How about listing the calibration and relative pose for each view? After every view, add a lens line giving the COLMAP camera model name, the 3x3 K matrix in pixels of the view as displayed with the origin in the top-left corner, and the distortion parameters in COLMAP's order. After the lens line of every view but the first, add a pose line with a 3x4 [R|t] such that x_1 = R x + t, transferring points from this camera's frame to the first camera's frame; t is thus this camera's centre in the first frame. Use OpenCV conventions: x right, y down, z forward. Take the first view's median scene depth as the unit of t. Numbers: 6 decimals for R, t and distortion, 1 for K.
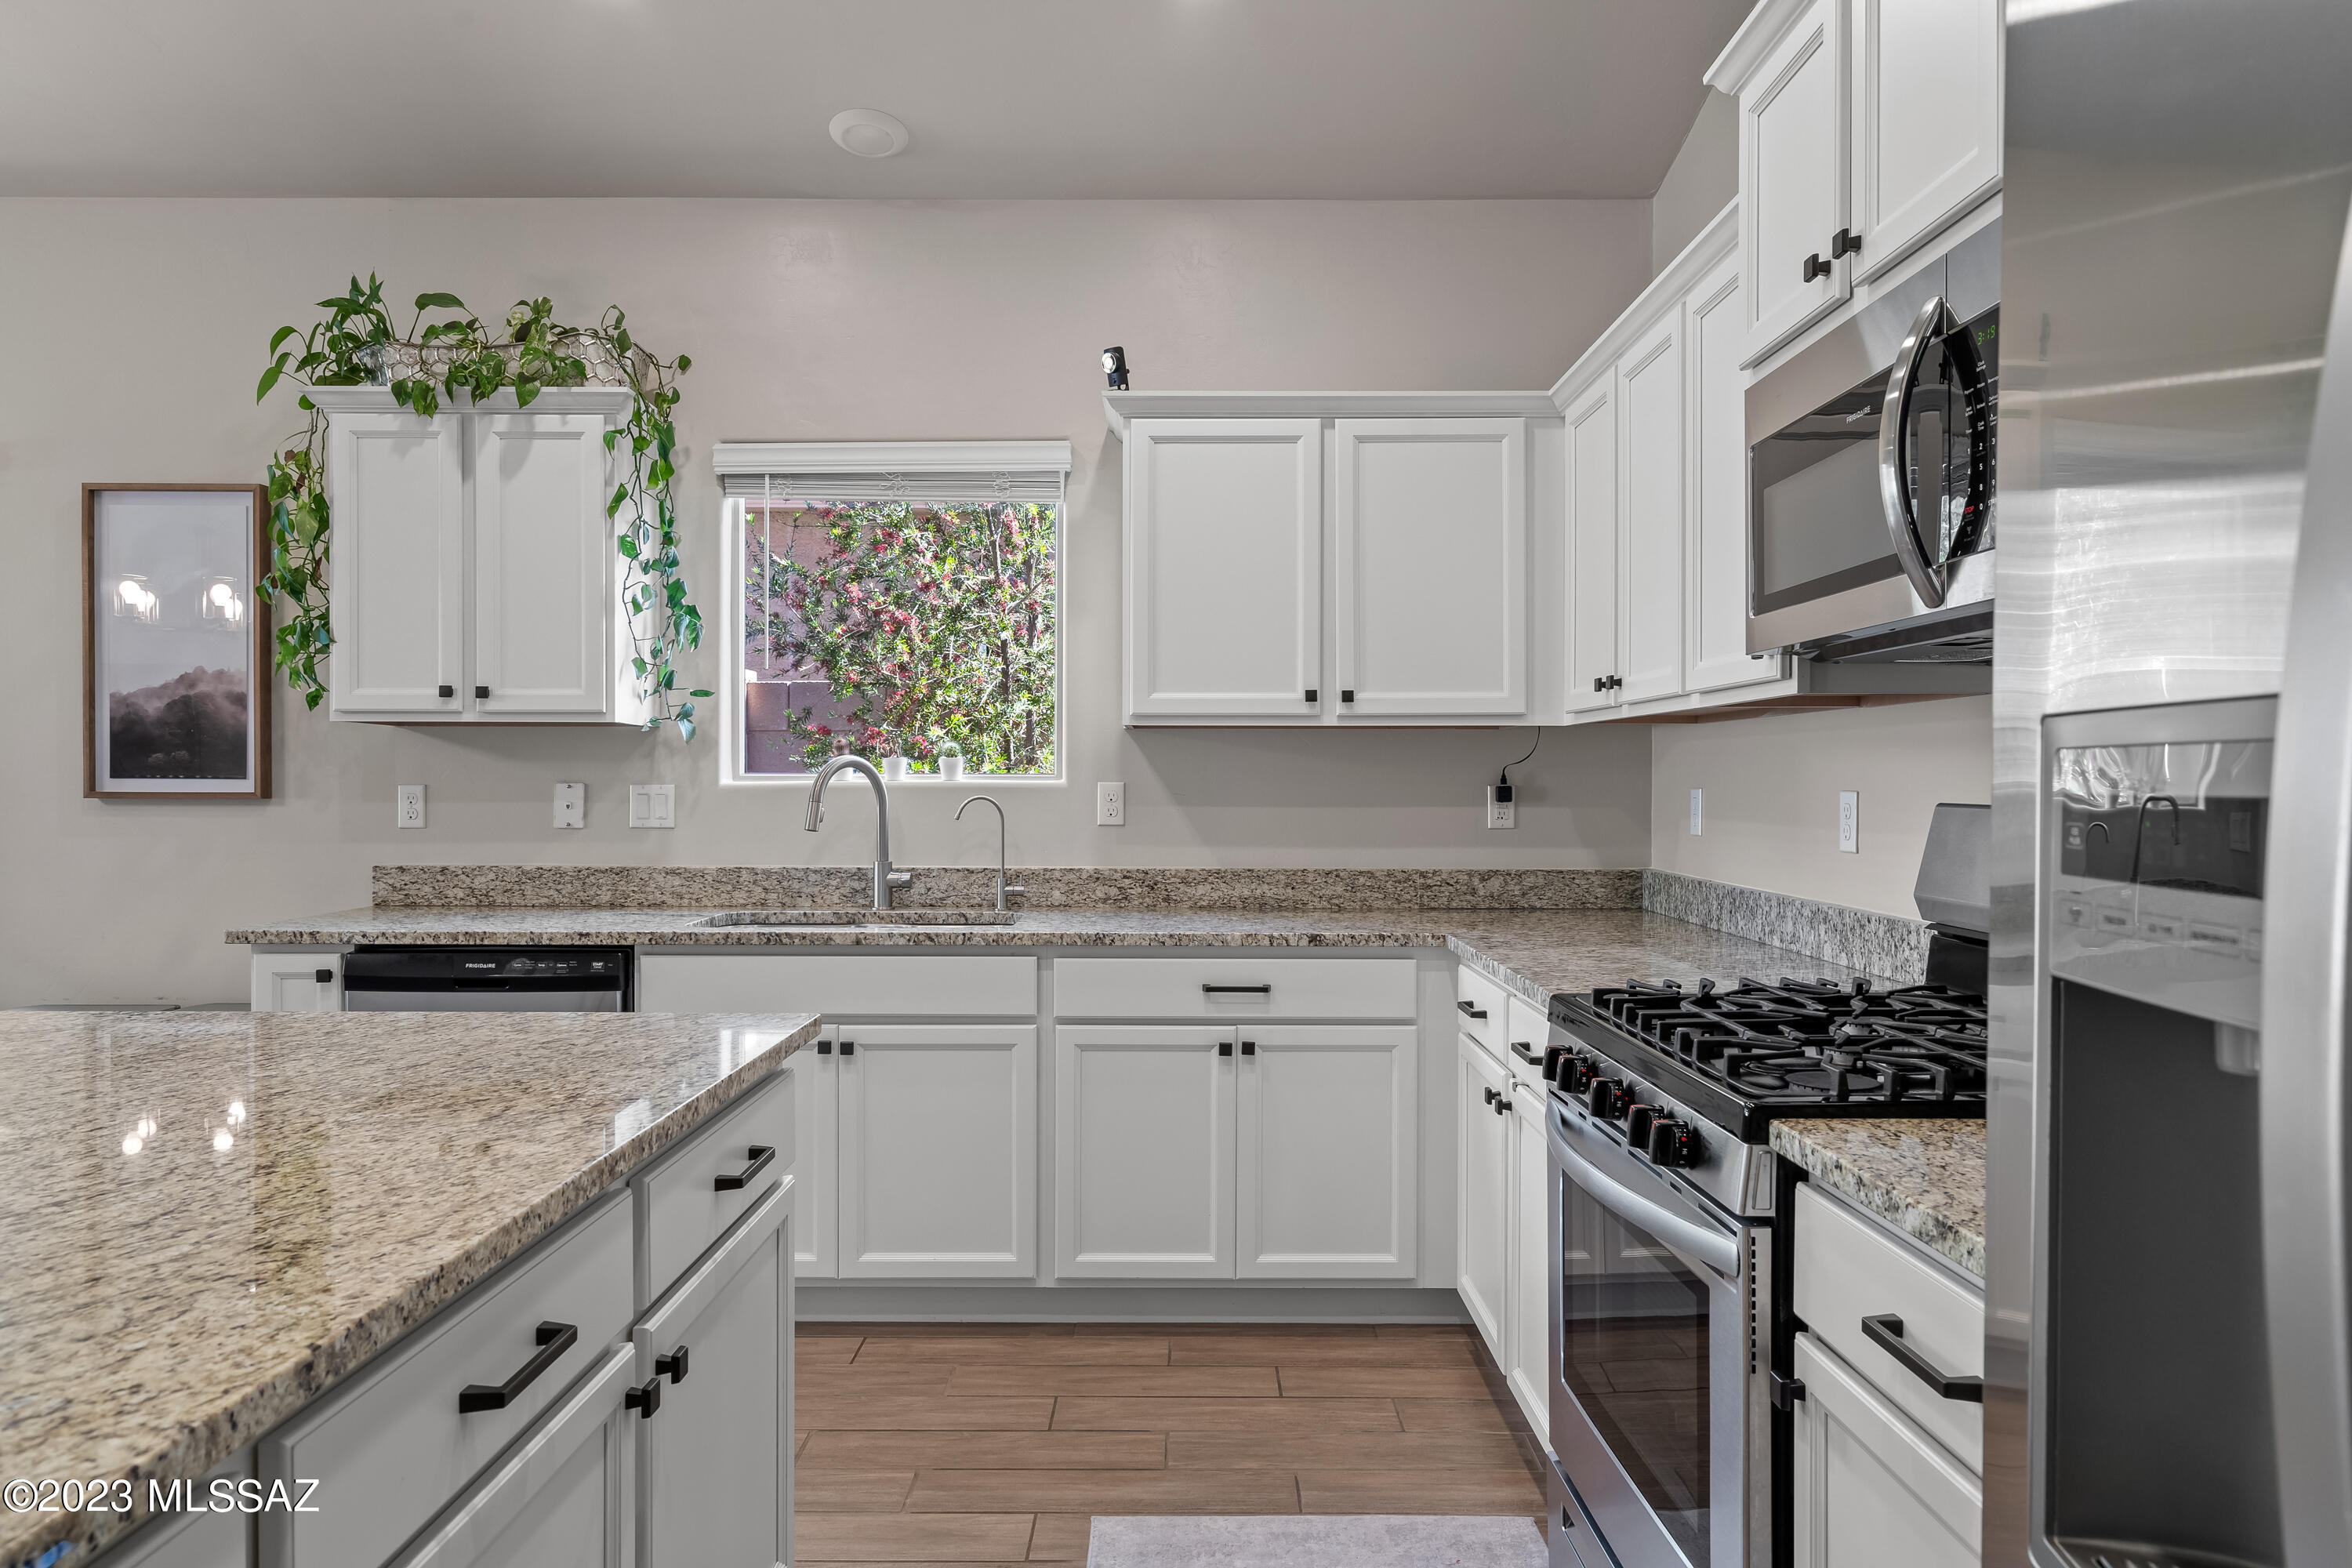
lens RADIAL K [[1517.3, 0, 1177.0], [0, 1517.3, 786.1], [0, 0, 1]] dist [0.004565, 0.003684]
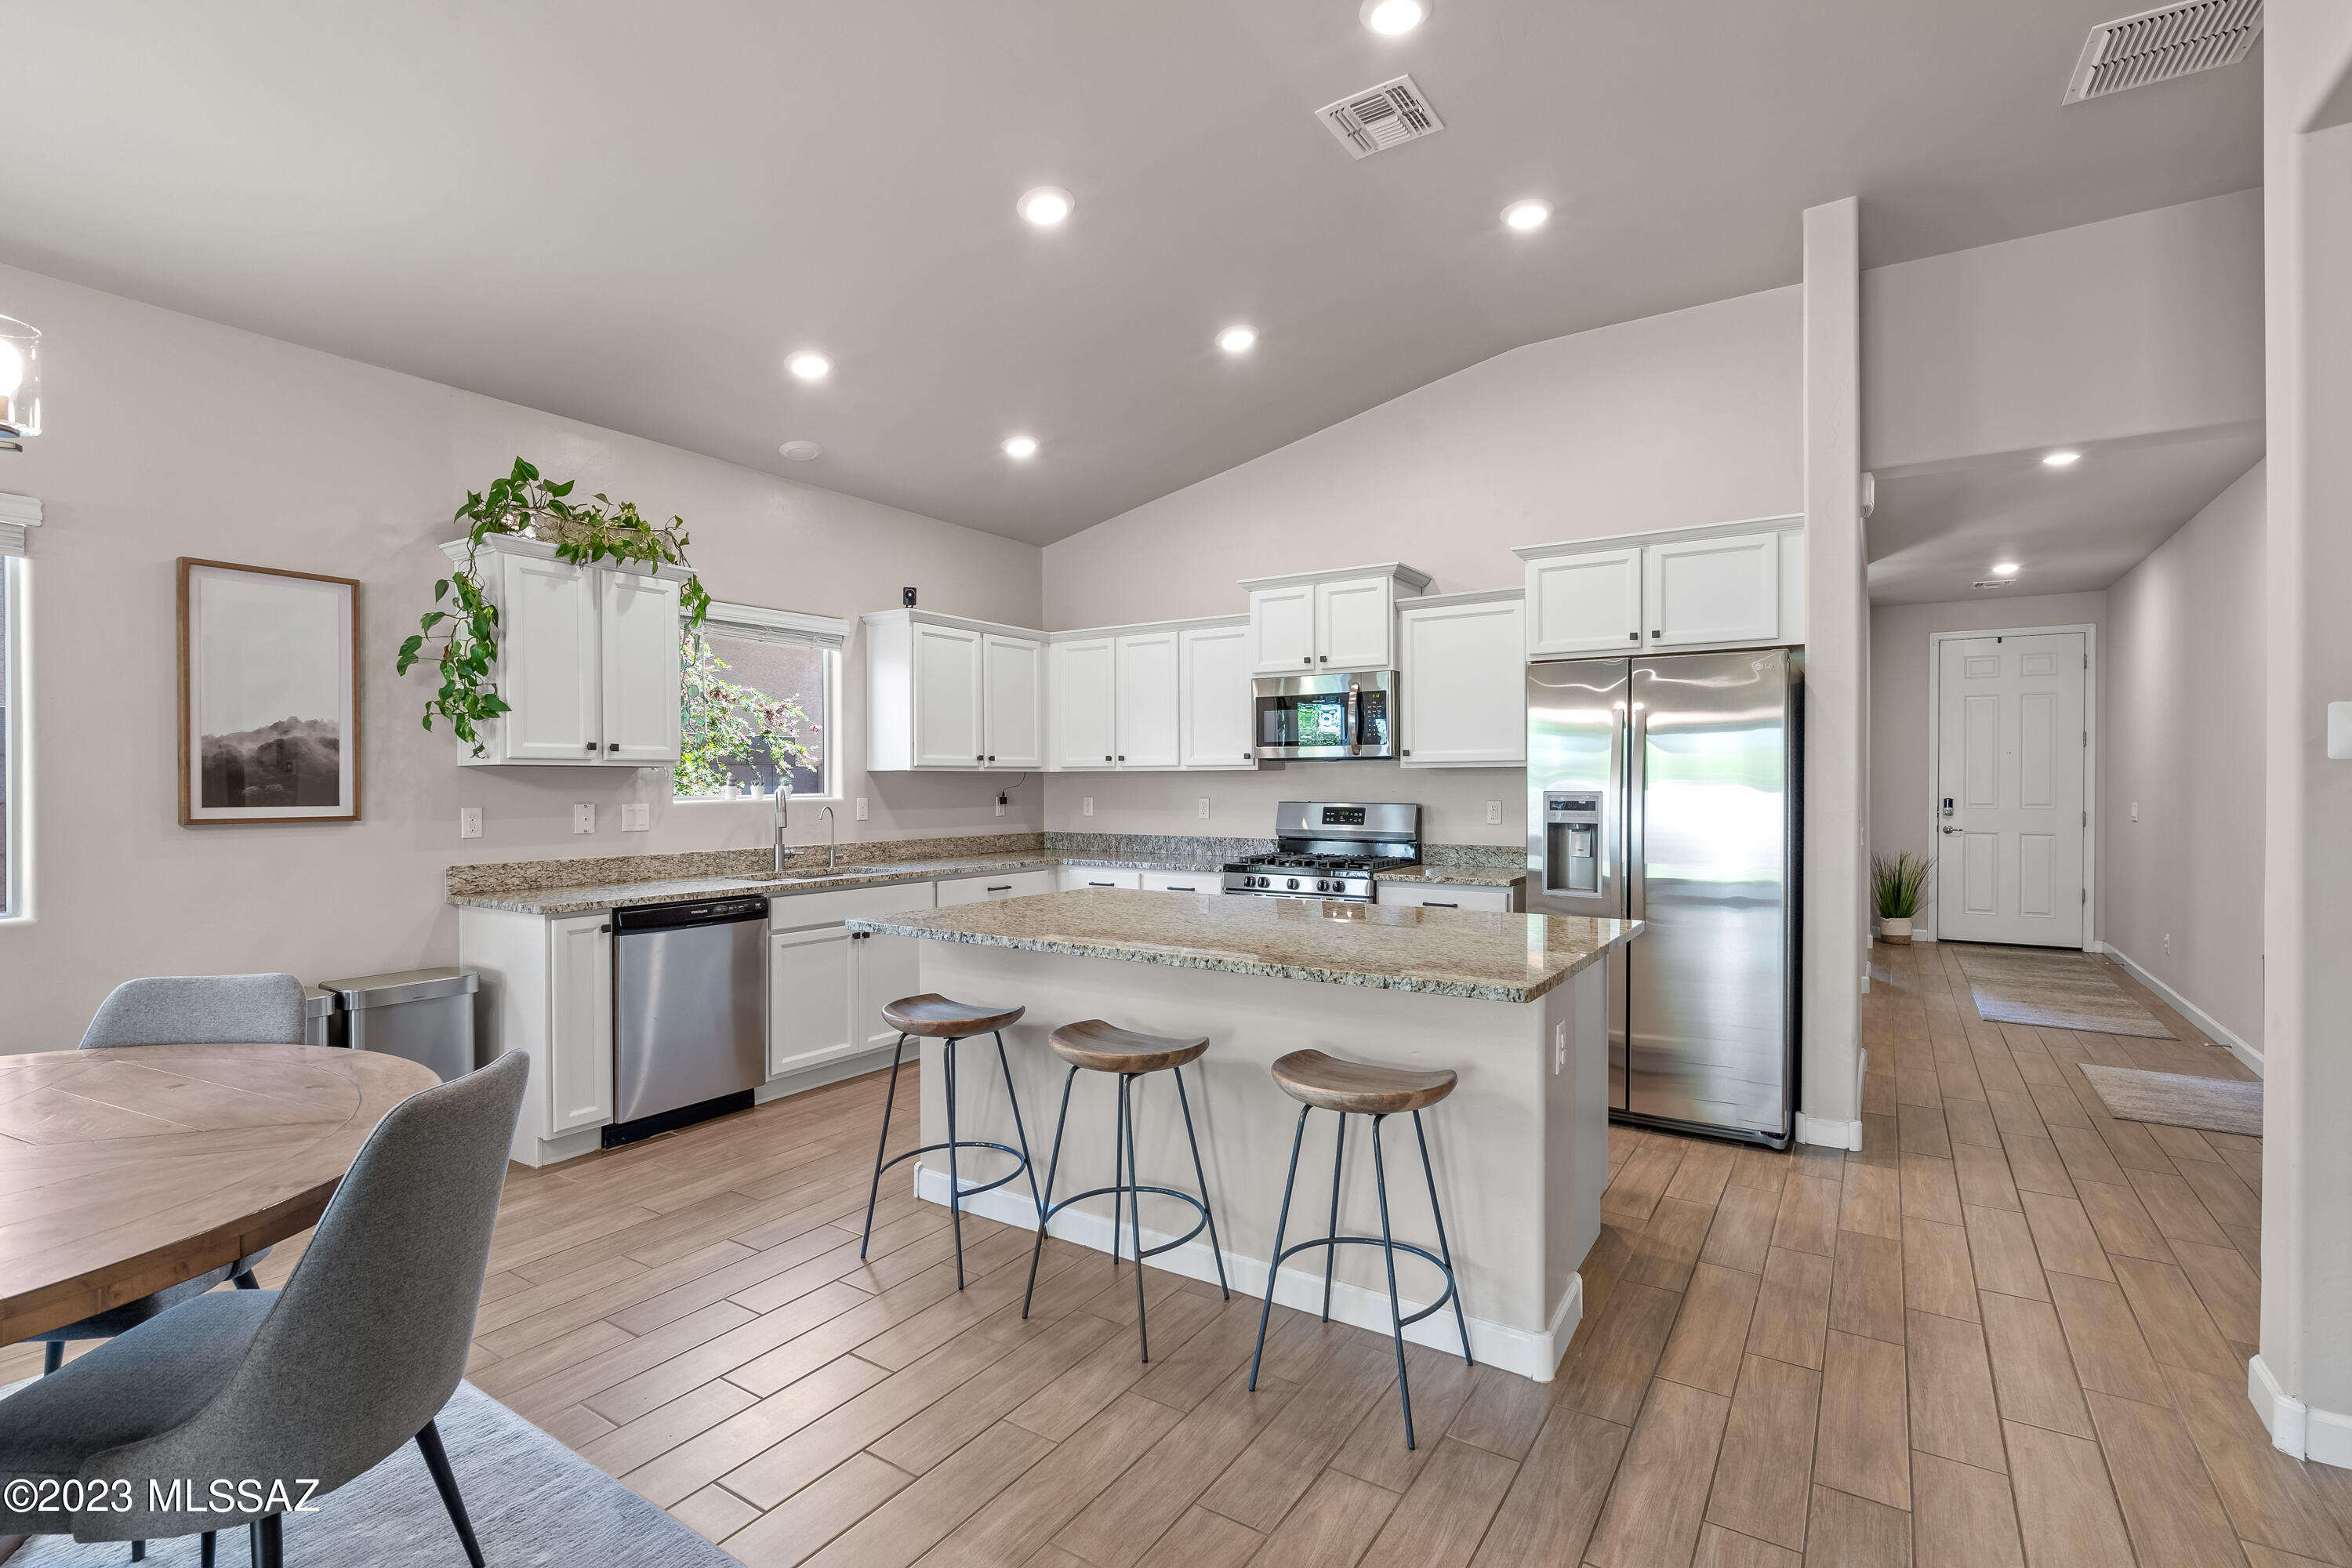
lens RADIAL K [[1088.1, 0, 1180.4], [0, 1088.1, 785.4], [0, 0, 1]] dist [-0.004602, 0.002060]
pose [[0.544143, -0.004430, 0.838981, -0.997322], [0.009468, 0.999955, -0.000861, -0.014358], [-0.838939, 0.008412, 0.544160, -0.099137]]
